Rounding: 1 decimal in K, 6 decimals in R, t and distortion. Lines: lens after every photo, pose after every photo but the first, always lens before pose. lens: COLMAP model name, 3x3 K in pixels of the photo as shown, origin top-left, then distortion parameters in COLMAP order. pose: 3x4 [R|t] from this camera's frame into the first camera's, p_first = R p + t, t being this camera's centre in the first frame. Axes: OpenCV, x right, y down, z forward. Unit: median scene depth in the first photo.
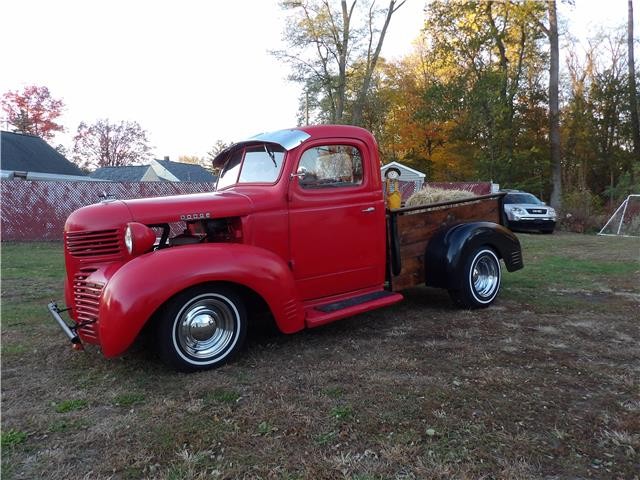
lens RADIAL K [[454.5, 0, 322.8], [0, 454.5, 238.0], [0, 0, 1]] dist [0.007393, -0.001805]
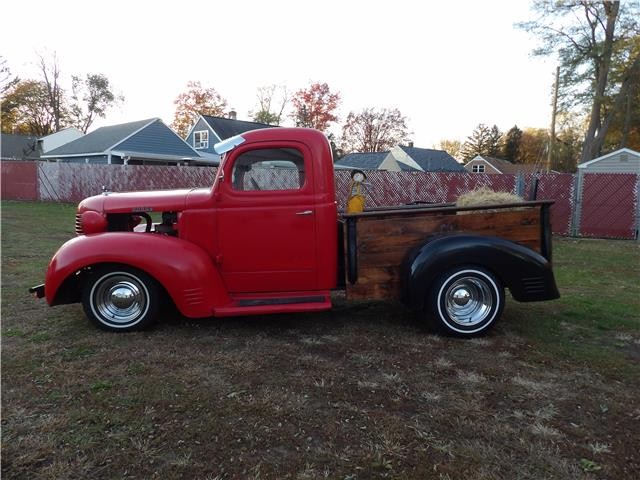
lens RADIAL K [[454.5, 0, 322.8], [0, 454.5, 238.0], [0, 0, 1]] dist [0.007393, -0.001805]
pose [[0.837287, 0.099261, -0.537678, 0.051853], [-0.080751, 0.995048, 0.057947, -0.005268], [0.540768, -0.005100, 0.841156, 0.014656]]
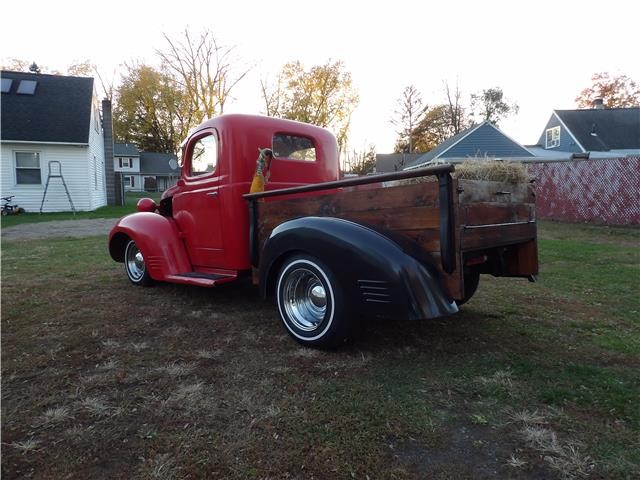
lens RADIAL K [[454.5, 0, 322.8], [0, 454.5, 238.0], [0, 0, 1]] dist [0.007393, -0.001805]
pose [[0.120039, 0.112387, -0.986387, 0.091443], [-0.065238, 0.992317, 0.105123, -0.006918], [0.990623, 0.051731, 0.126449, 0.087838]]
